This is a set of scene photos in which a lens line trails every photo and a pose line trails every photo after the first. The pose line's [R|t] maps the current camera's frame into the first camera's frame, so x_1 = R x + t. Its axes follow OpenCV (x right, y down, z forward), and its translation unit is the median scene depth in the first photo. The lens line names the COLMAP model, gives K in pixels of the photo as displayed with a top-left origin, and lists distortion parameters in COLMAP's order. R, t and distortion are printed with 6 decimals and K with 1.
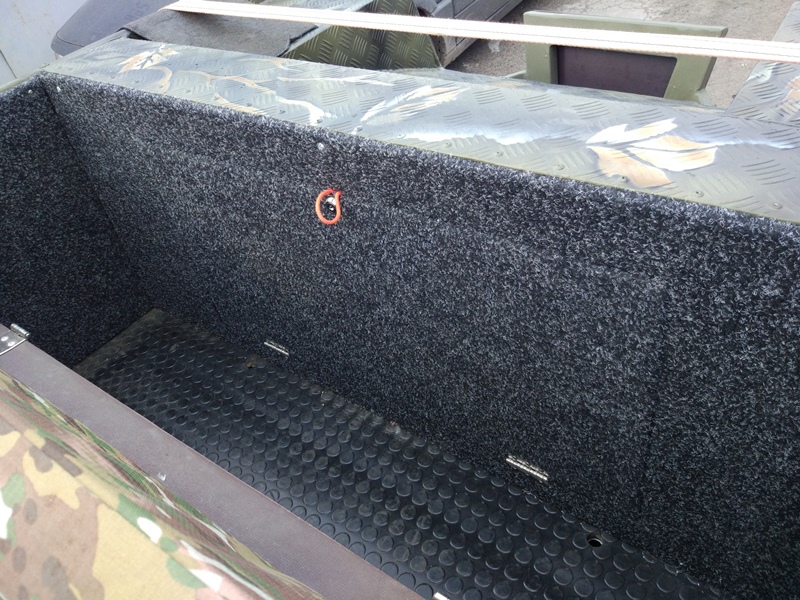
lens RADIAL K [[664.1, 0, 400.0], [0, 664.1, 300.0], [0, 0, 1]] dist [0.126495, -0.204194]
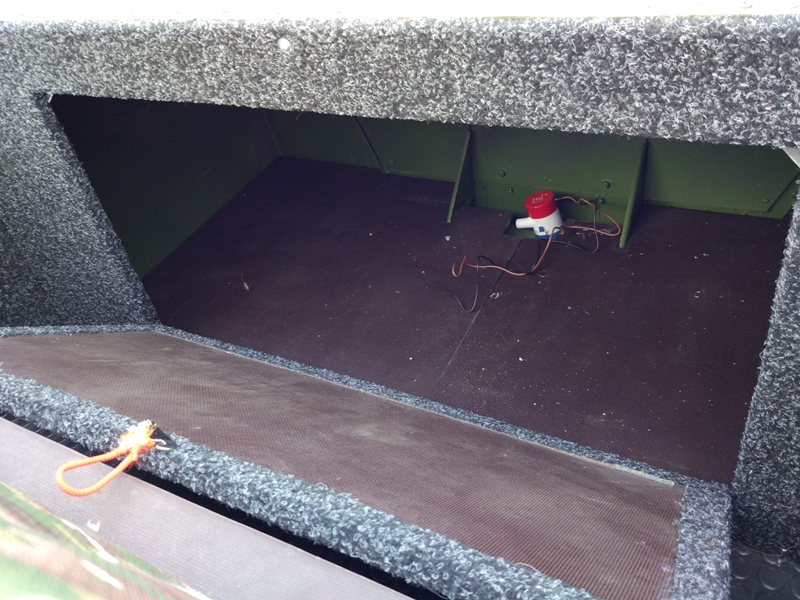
lens RADIAL K [[644.3, 0, 400.0], [0, 644.3, 300.0], [0, 0, 1]] dist [-0.006290, -0.003938]
pose [[0.987231, -0.096777, 0.126524, -0.119098], [0.104542, 0.992929, -0.056233, 0.108567], [-0.120188, 0.068742, 0.990368, 0.336902]]
